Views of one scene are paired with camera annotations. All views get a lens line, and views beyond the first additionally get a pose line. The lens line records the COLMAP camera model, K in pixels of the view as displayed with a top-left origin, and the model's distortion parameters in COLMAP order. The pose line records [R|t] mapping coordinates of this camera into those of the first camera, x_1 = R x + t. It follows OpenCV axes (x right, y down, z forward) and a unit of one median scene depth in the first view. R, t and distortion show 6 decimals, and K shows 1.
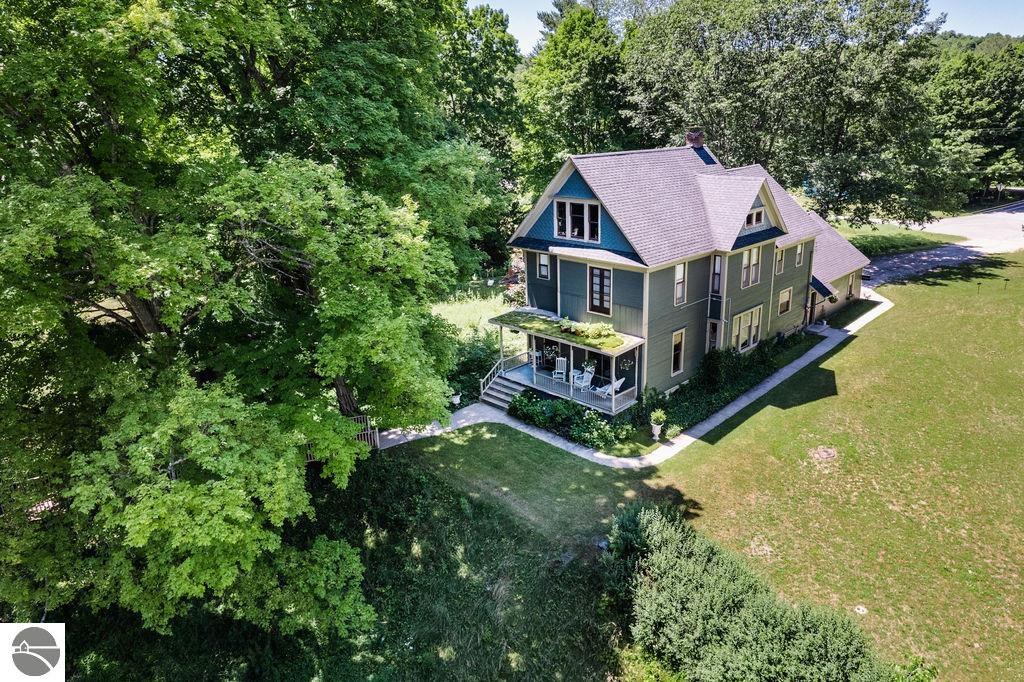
lens RADIAL K [[664.5, 0, 519.5], [0, 664.5, 334.5], [0, 0, 1]] dist [-0.055661, 0.042341]
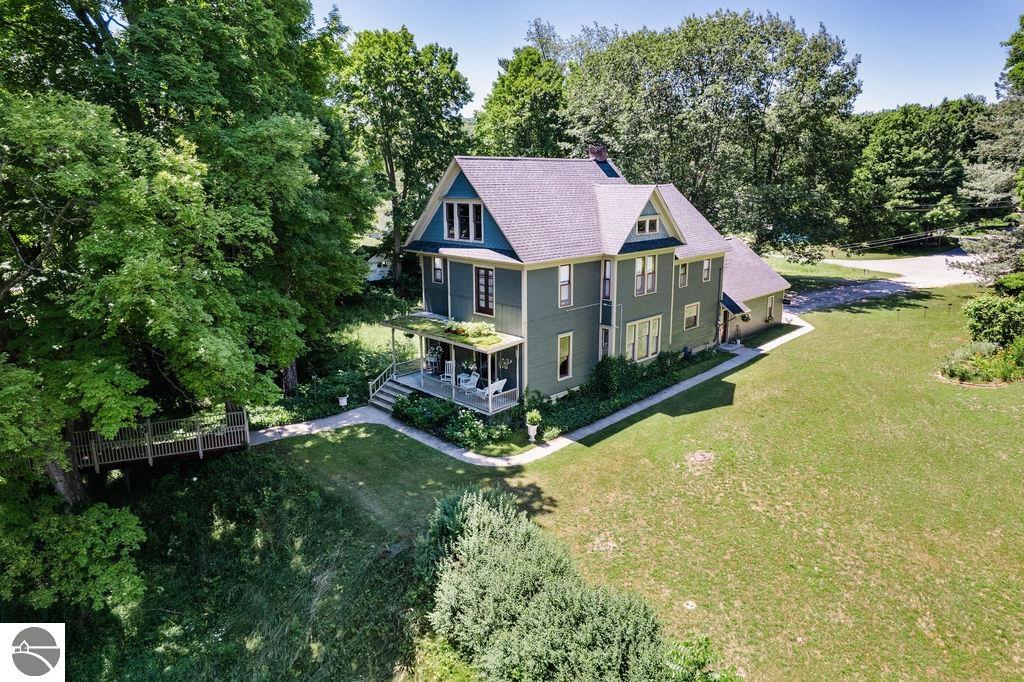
lens RADIAL K [[646.1, 0, 514.3], [0, 646.1, 328.1], [0, 0, 1]] dist [-0.039382, 0.003214]
pose [[0.999743, 0.022056, 0.005193, 0.162211], [-0.021535, 0.996144, -0.085051, 0.070459], [-0.007049, 0.084917, 0.996363, 0.040695]]
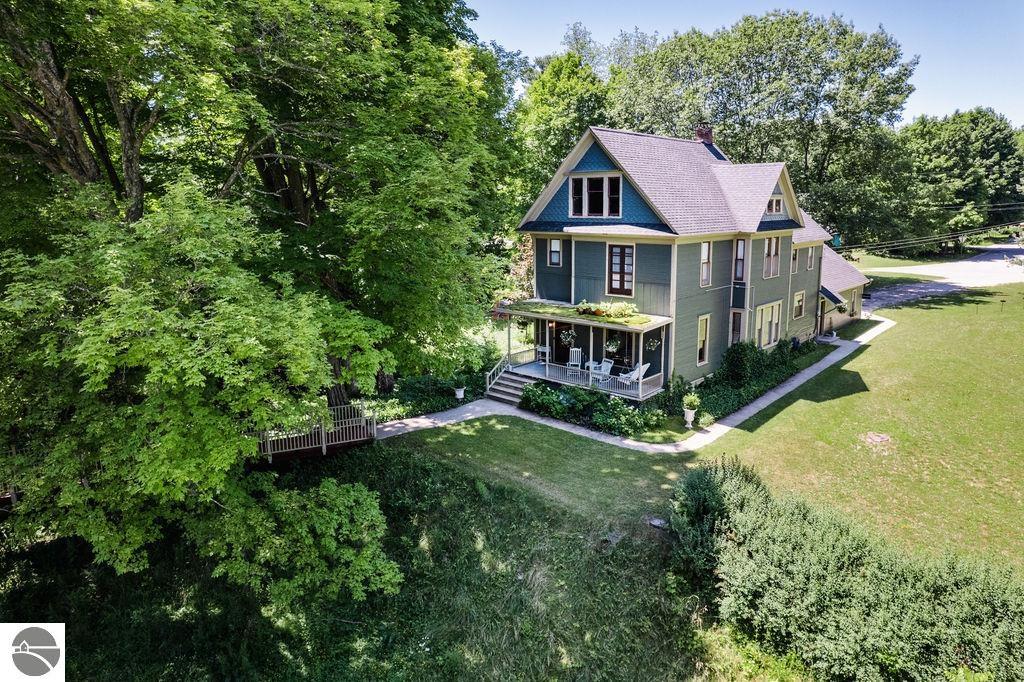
lens RADIAL K [[651.1, 0, 518.5], [0, 651.1, 324.0], [0, 0, 1]] dist [-0.058038, 0.048354]
pose [[0.998458, 0.012339, 0.054123, -0.069293], [-0.005113, 0.991280, -0.131670, 0.128792], [-0.055275, 0.131191, 0.989815, 0.118800]]
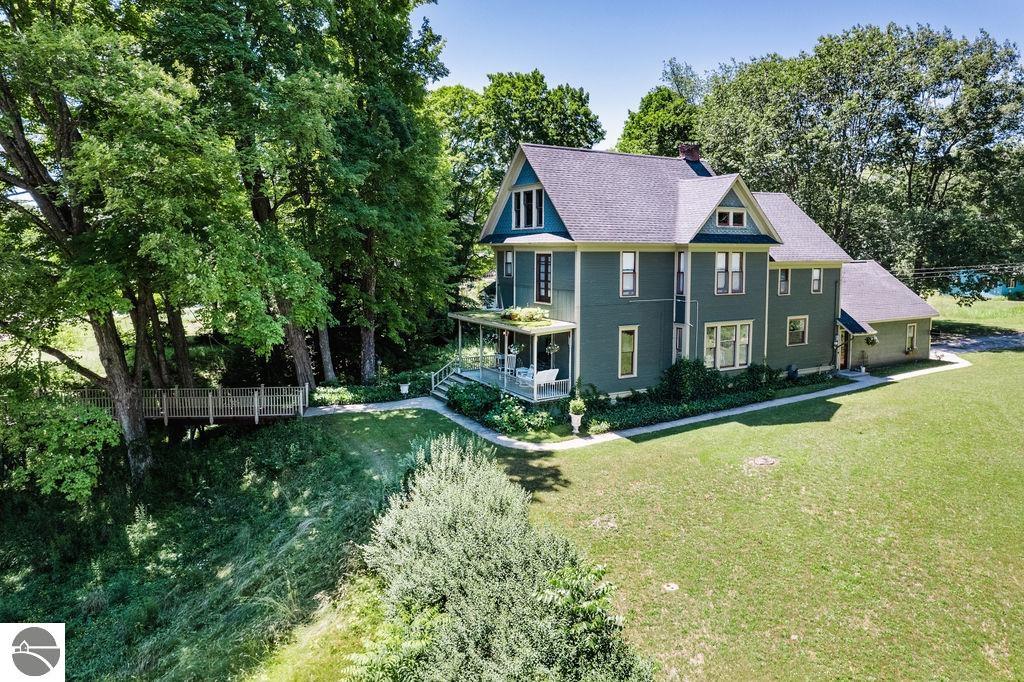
lens RADIAL K [[656.1, 0, 512.0], [0, 656.1, 305.4], [0, 0, 1]] dist [-0.061754, 0.034422]
pose [[0.963933, 0.053589, -0.260692, 0.325015], [-0.110874, 0.971330, -0.210296, 0.175902], [0.241949, 0.231615, 0.942239, 0.107817]]
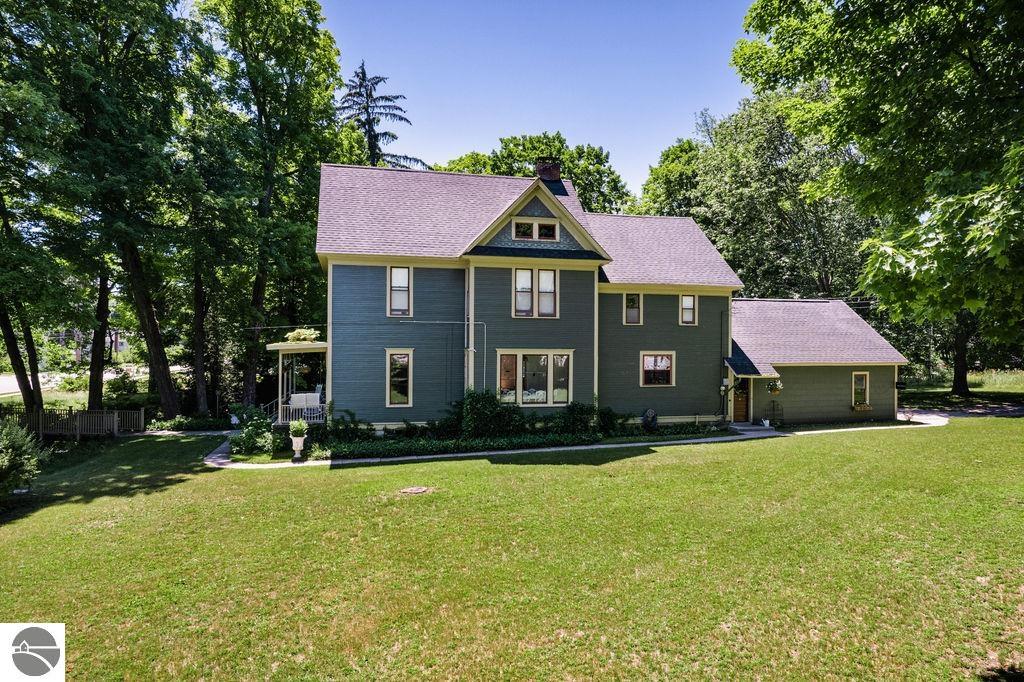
lens RADIAL K [[644.2, 0, 528.2], [0, 644.2, 354.4], [0, 0, 1]] dist [-0.011306, 0.000749]
pose [[0.868763, 0.040155, -0.493597, 0.786022], [-0.182911, 0.952249, -0.244468, 0.168102], [0.460210, 0.302669, 0.834624, 0.417554]]
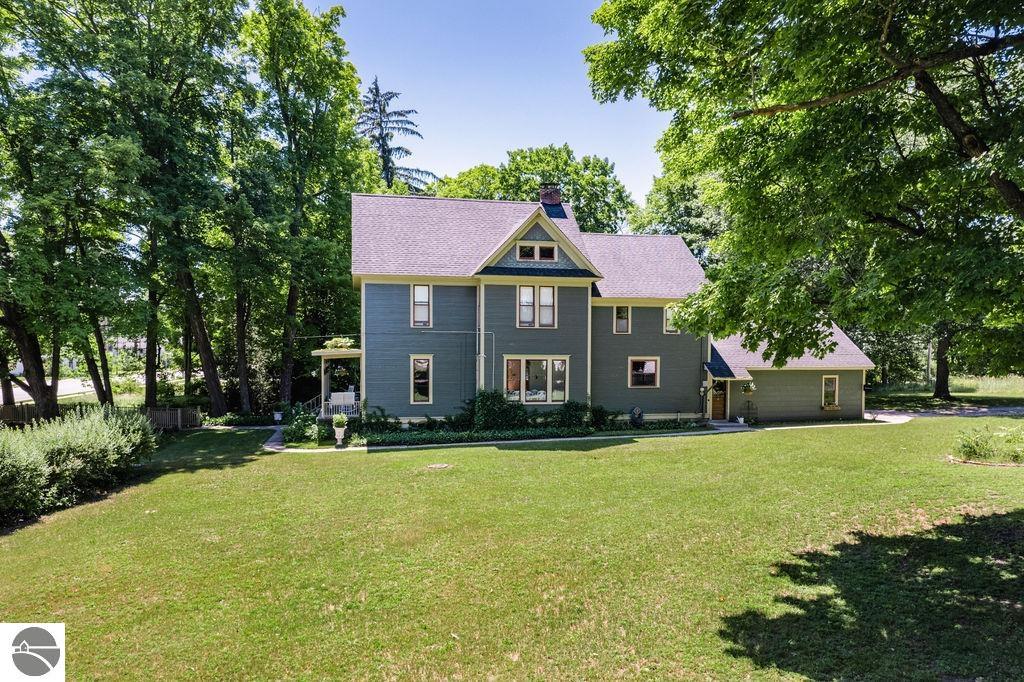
lens RADIAL K [[661.0, 0, 504.9], [0, 661.0, 394.7], [0, 0, 1]] dist [-0.001990, -0.000443]
pose [[0.842652, 0.067890, -0.534161, 0.878673], [-0.194957, 0.963181, -0.185132, 0.207776], [0.501925, 0.260141, 0.824863, 0.284392]]
